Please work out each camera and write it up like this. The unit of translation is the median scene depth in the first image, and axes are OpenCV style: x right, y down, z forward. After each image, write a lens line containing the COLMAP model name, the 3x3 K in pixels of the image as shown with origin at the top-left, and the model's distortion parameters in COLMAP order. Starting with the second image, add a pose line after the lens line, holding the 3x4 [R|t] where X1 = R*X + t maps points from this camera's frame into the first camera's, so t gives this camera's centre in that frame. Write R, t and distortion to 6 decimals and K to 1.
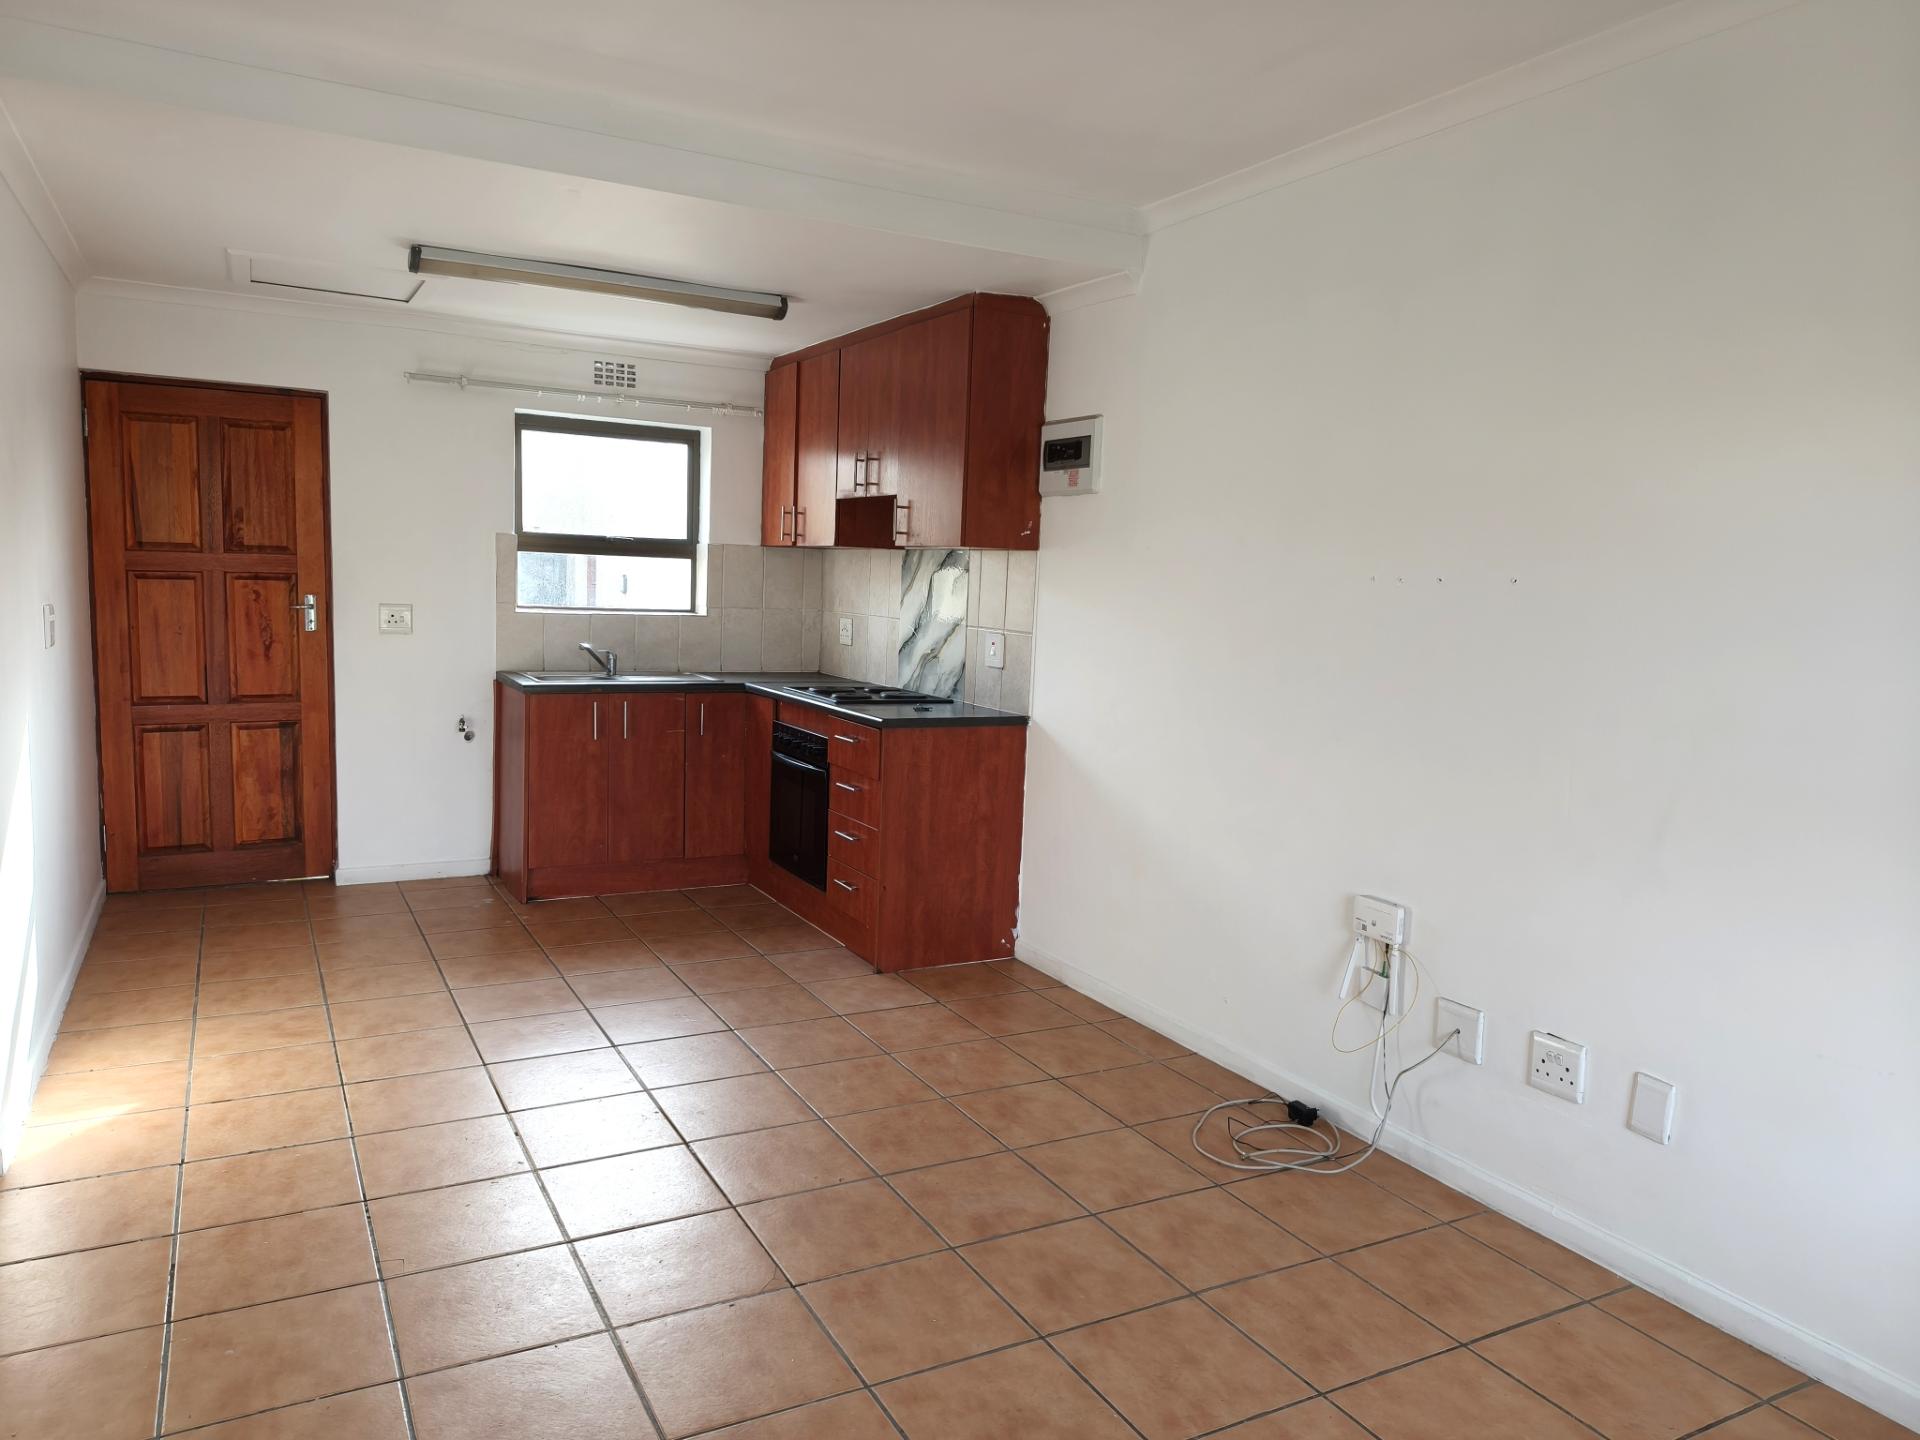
lens RADIAL K [[1330.0, 0, 959.4], [0, 1330.0, 713.6], [0, 0, 1]] dist [0.000919, -0.005282]
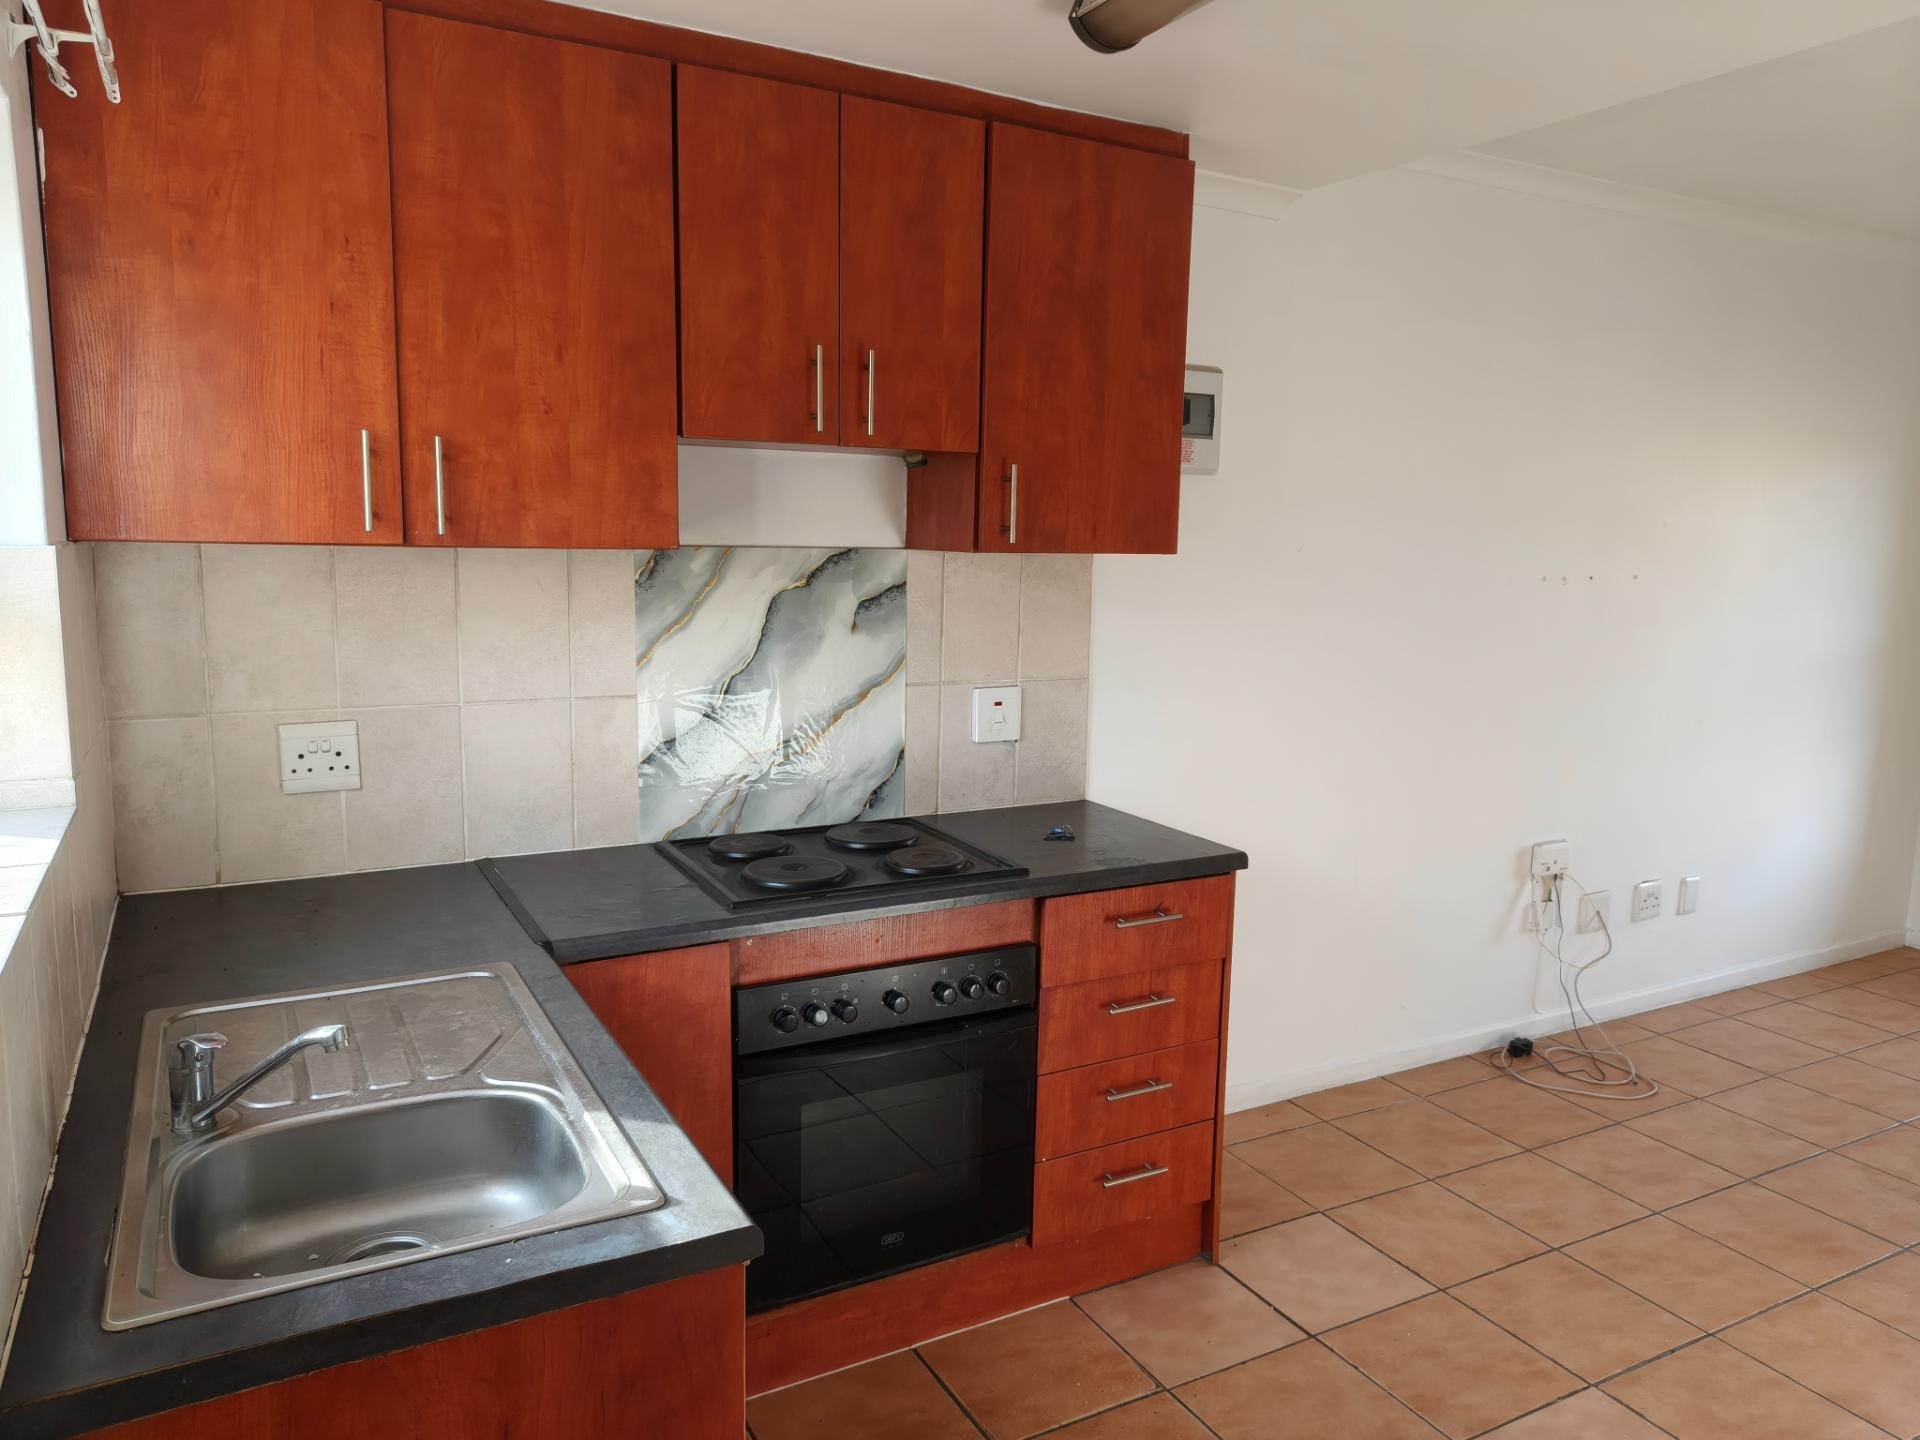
lens RADIAL K [[1330.0, 0, 961.6], [0, 1330.0, 714.5], [0, 0, 1]] dist [0.000919, -0.005282]
pose [[-0.002038, -0.172506, 0.985006, -0.835399], [0.088189, 0.981140, 0.172011, -0.223953], [-0.996102, 0.087217, 0.013213, 1.466774]]
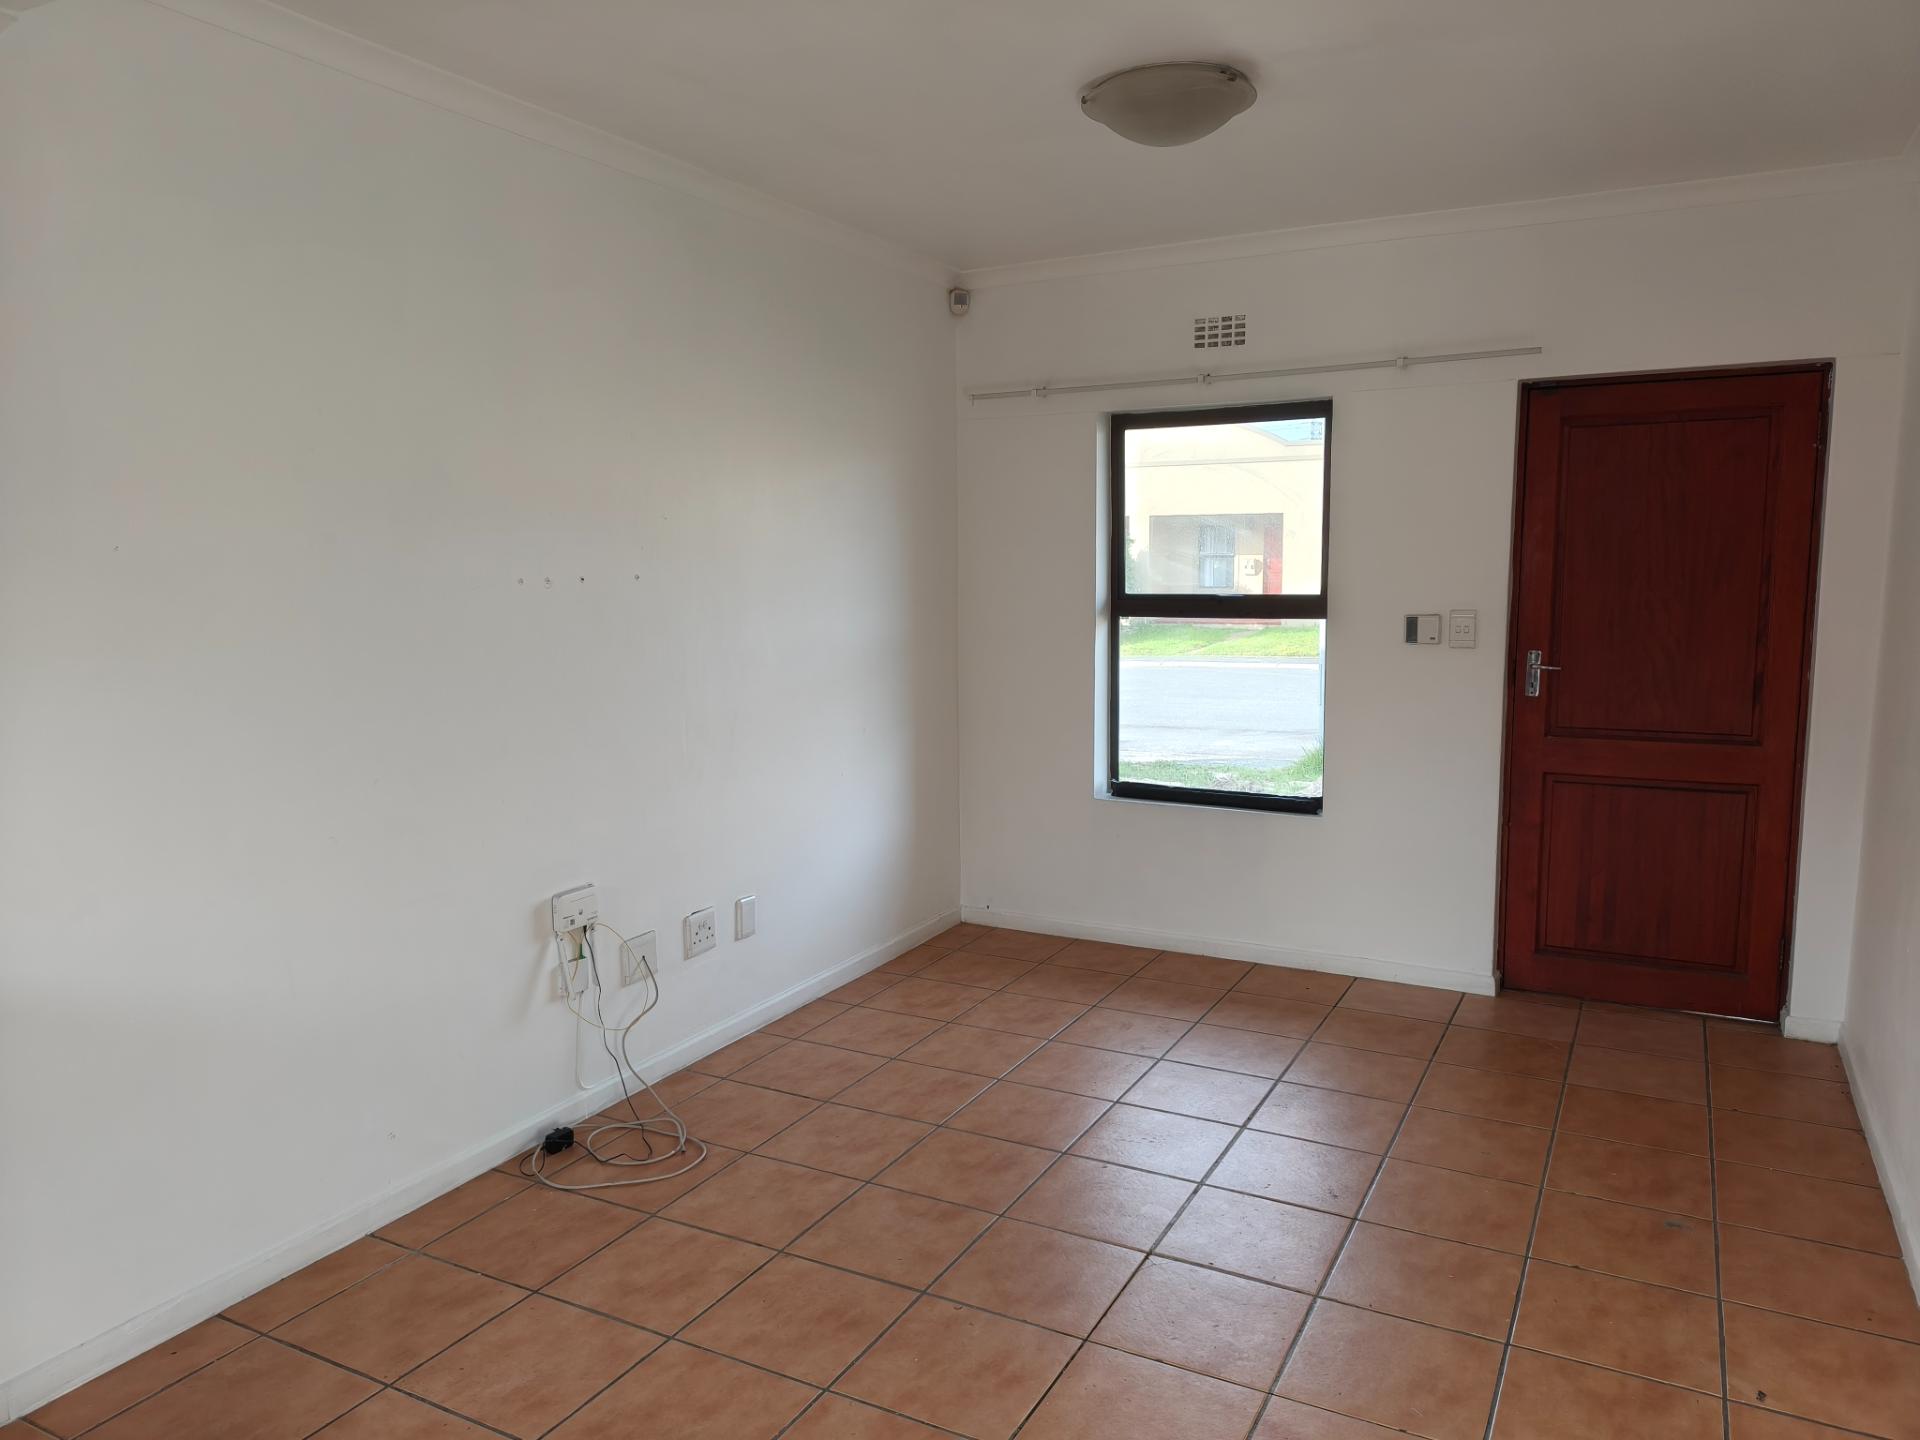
lens RADIAL K [[1330.0, 0, 975.7], [0, 1330.0, 713.5], [0, 0, 1]] dist [0.000919, -0.005282]
pose [[-0.564244, -0.127348, 0.815728, -0.666953], [0.074024, 0.976250, 0.203610, -0.175583], [-0.822283, 0.175269, -0.541416, 1.242024]]
